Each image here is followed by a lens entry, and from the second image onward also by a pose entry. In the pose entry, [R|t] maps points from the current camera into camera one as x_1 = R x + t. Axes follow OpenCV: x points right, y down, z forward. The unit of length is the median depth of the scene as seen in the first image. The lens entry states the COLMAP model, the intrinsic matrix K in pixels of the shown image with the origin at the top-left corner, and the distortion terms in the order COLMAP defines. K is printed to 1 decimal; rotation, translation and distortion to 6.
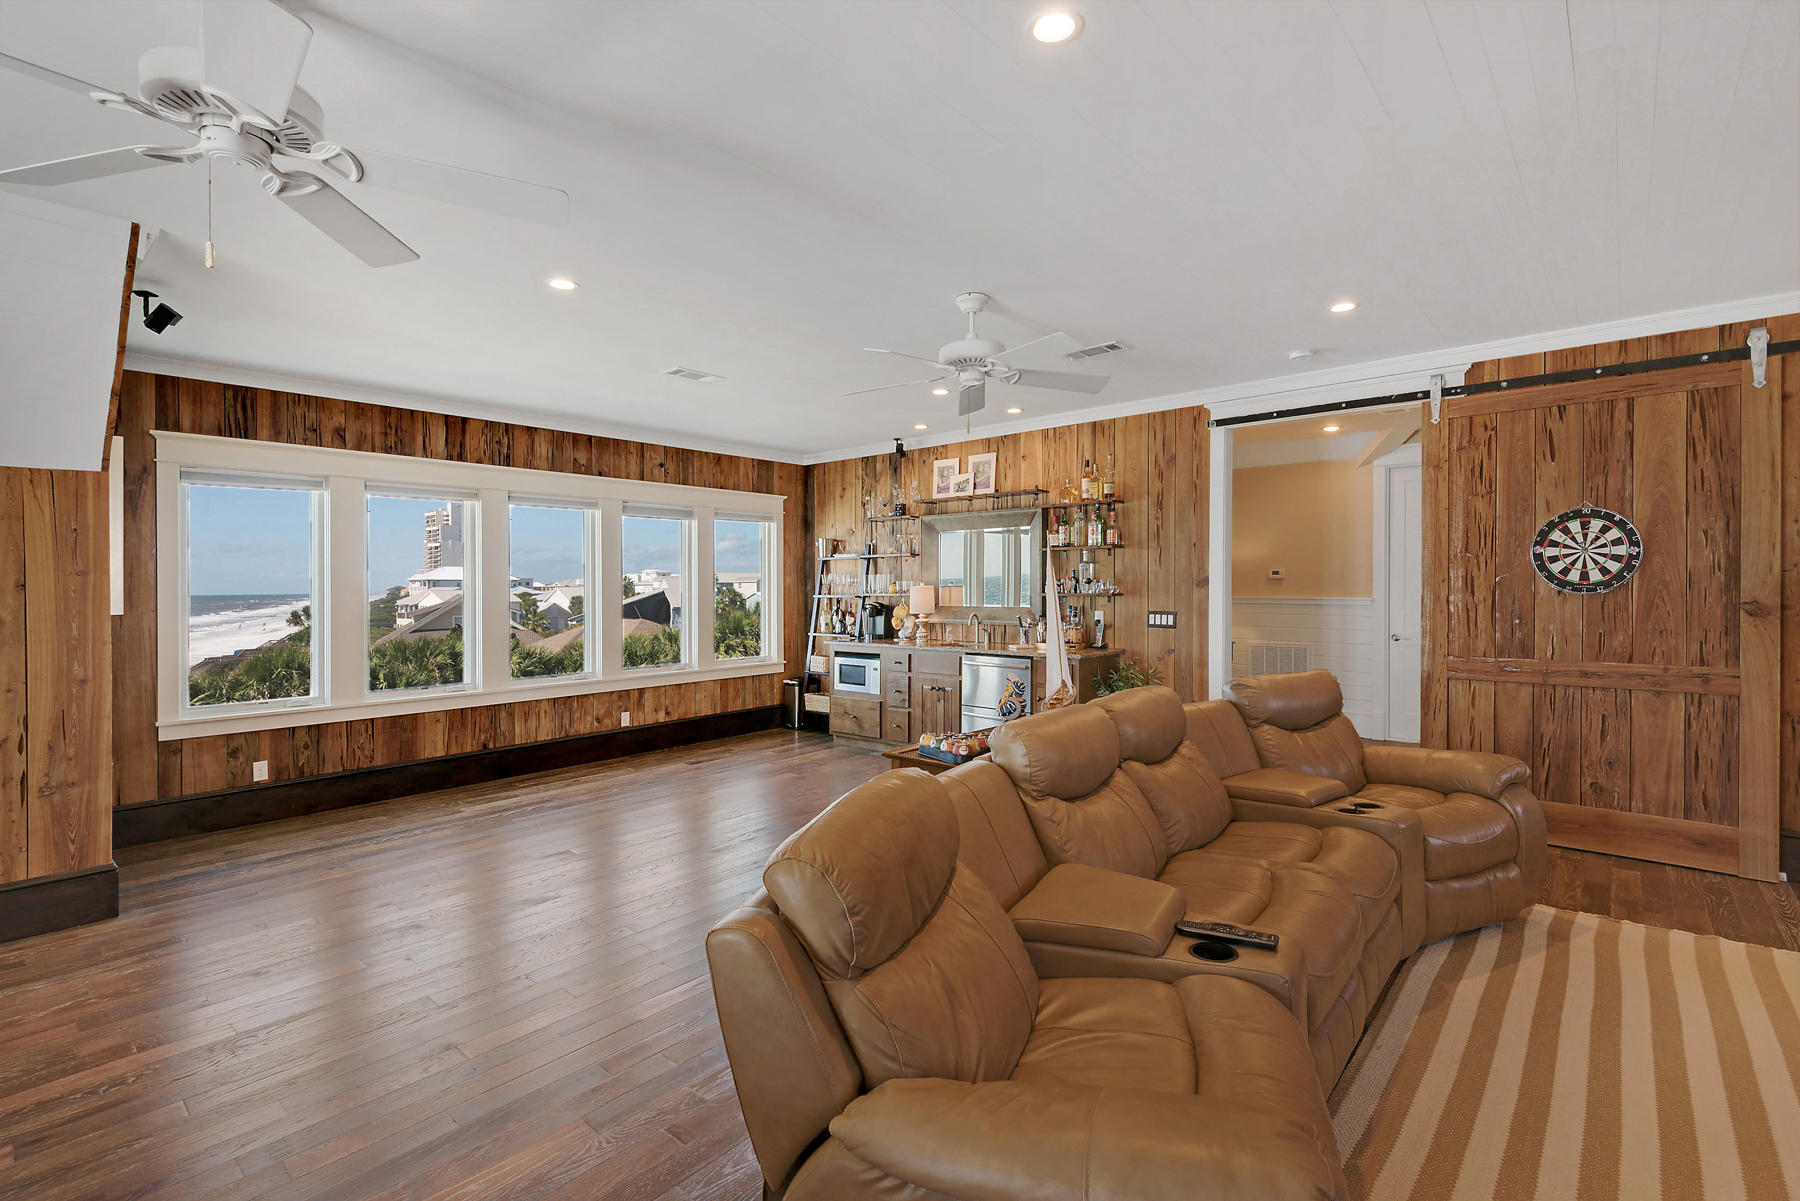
lens RADIAL K [[818.9, 0, 927.4], [0, 818.9, 598.5], [0, 0, 1]] dist [0.005880, -0.005821]
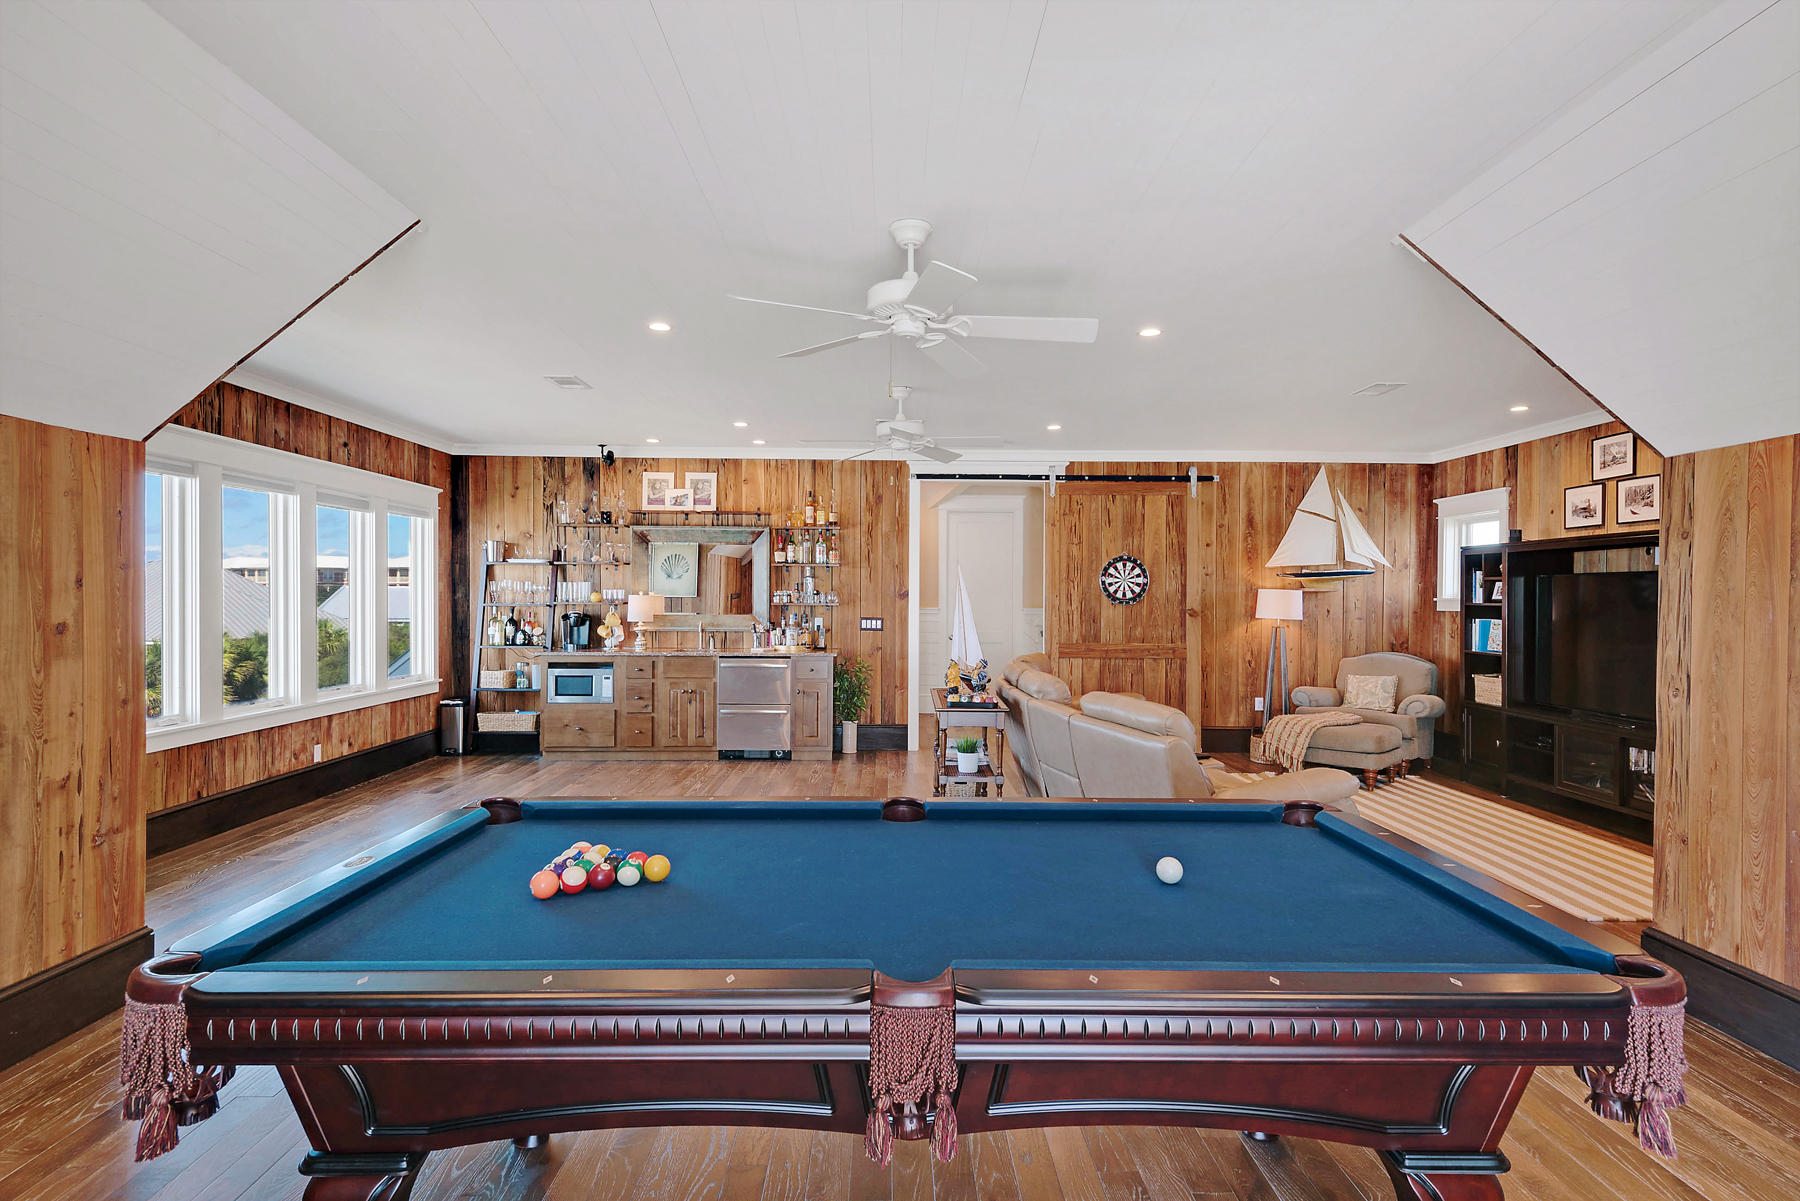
lens RADIAL K [[922.4, 0, 976.9], [0, 922.4, 632.3], [0, 0, 1]] dist [0.002643, -0.004600]
pose [[0.708925, -0.015453, 0.705115, -0.715292], [0.001010, 0.999781, 0.020895, 0.010244], [-0.705283, -0.014101, 0.708785, -0.152679]]
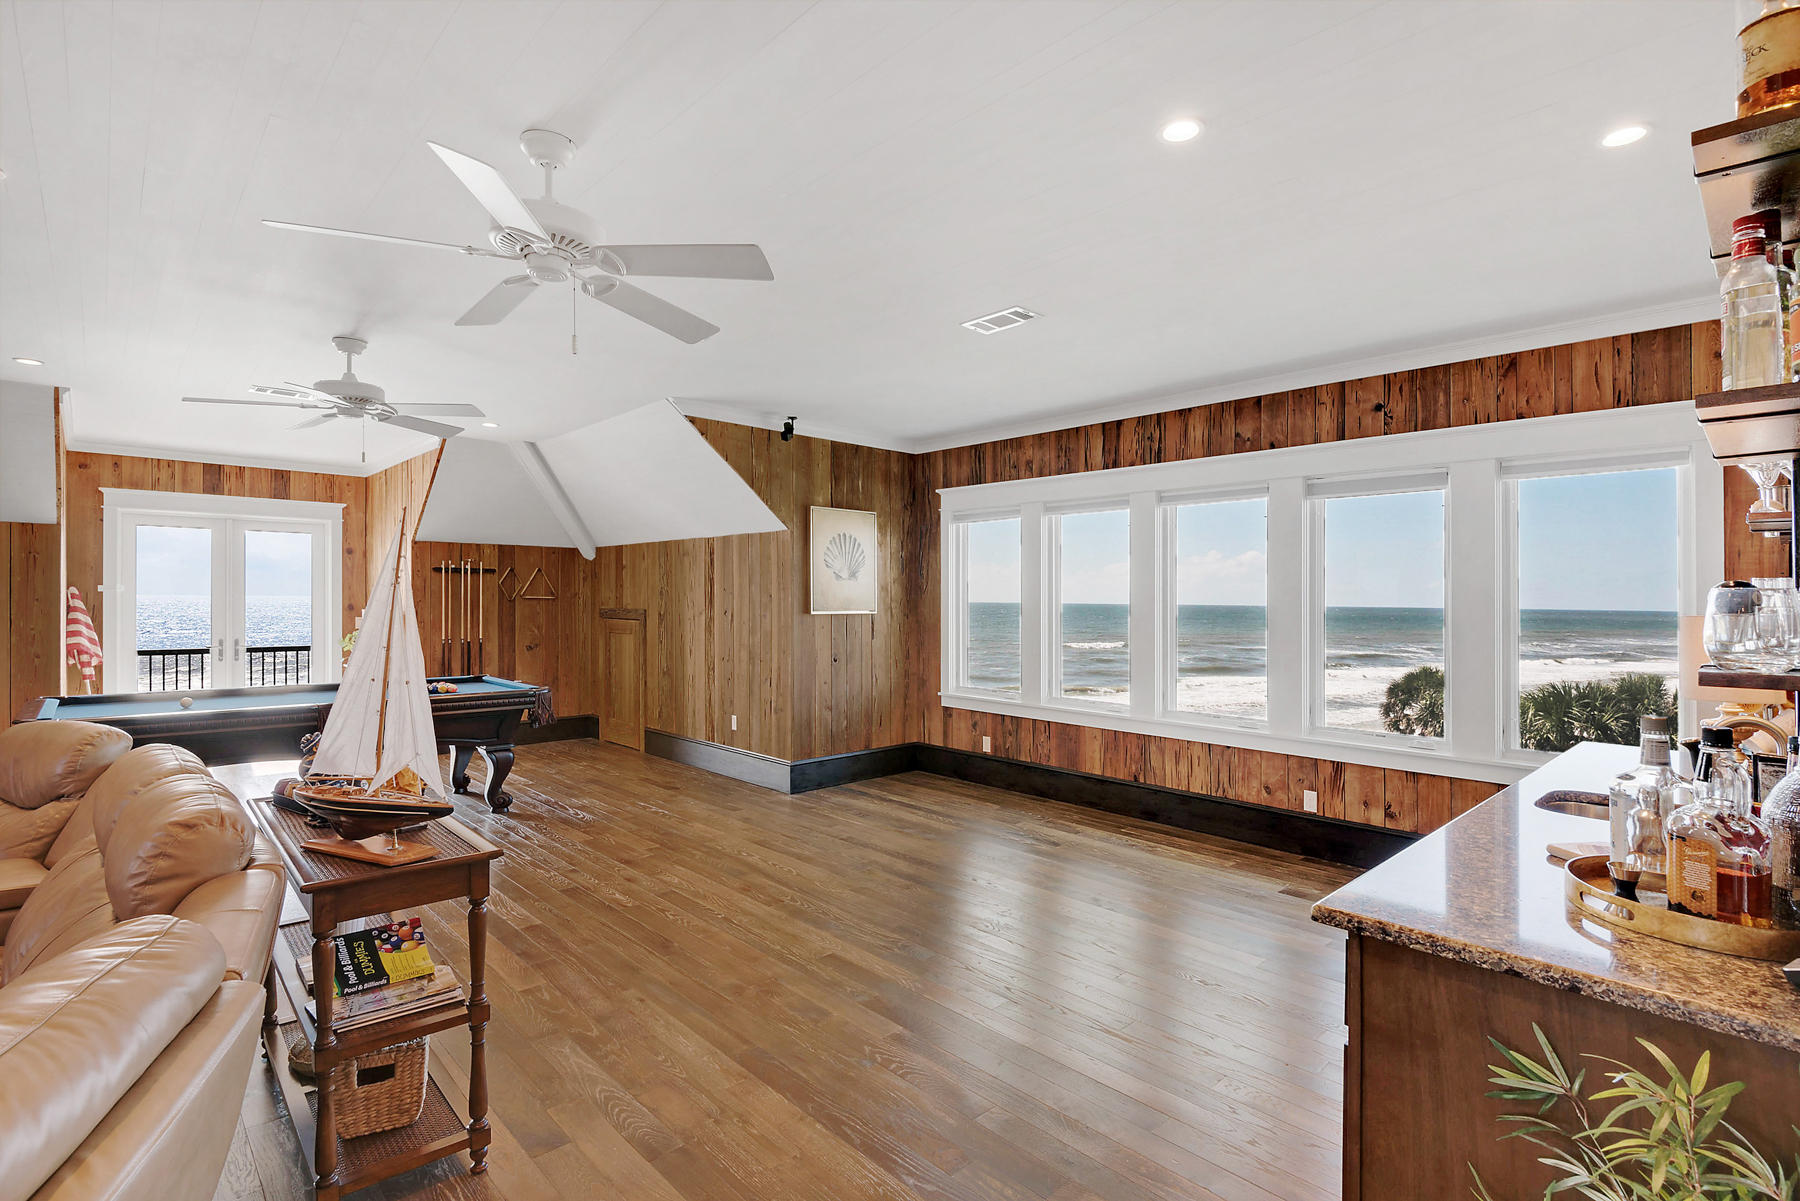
lens RADIAL K [[859.1, 0, 917.5], [0, 859.1, 596.1], [0, 0, 1]] dist [-0.004586, -0.005001]
pose [[-0.123544, 0.003640, -0.992332, 0.482108], [-0.024941, 0.999666, 0.006772, -0.023051], [0.992026, 0.025587, -0.123412, 0.992697]]
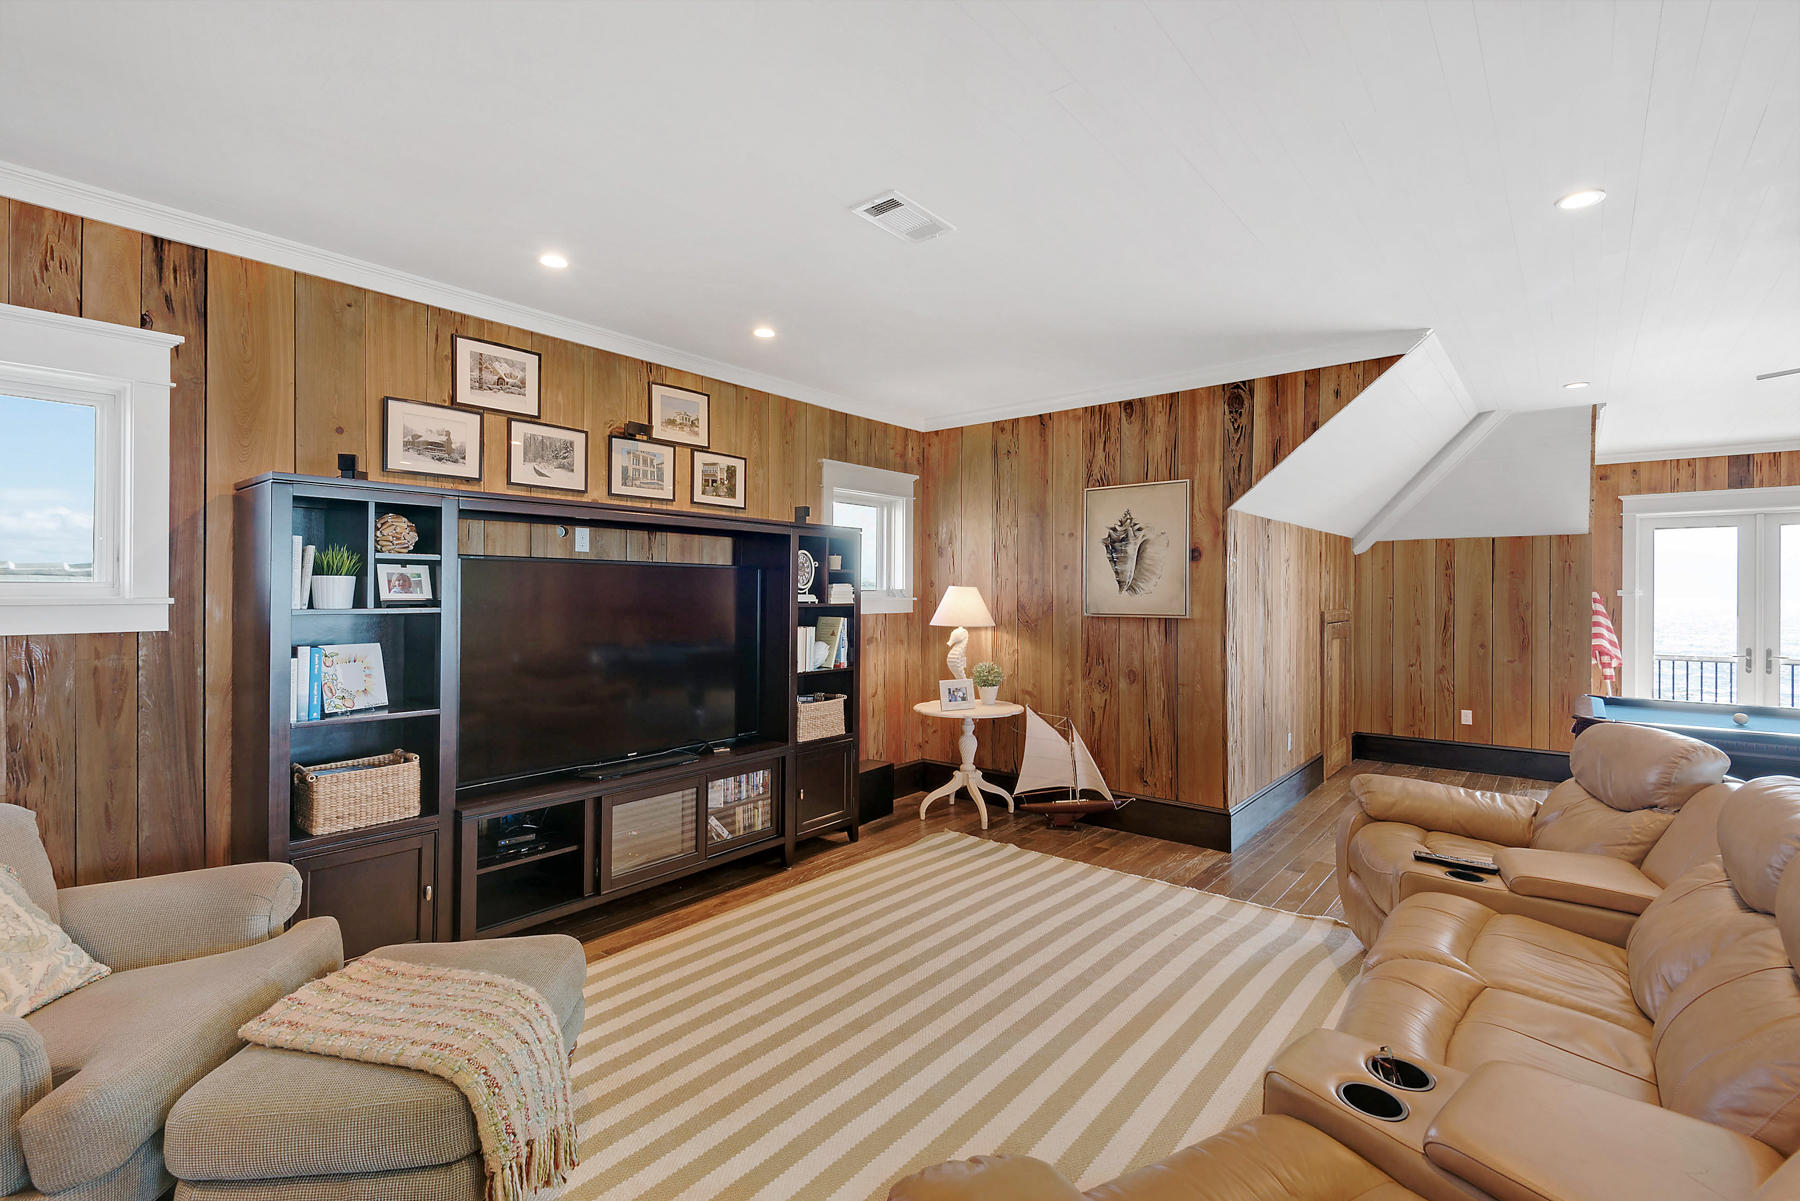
lens RADIAL K [[818.9, 0, 894.7], [0, 818.9, 605.4], [0, 0, 1]] dist [0.005880, -0.005821]
pose [[-0.999915, 0.005706, 0.011712, 0.480712], [0.006060, 0.999520, 0.030372, -0.022050], [-0.011533, 0.030440, -0.999470, 0.901259]]
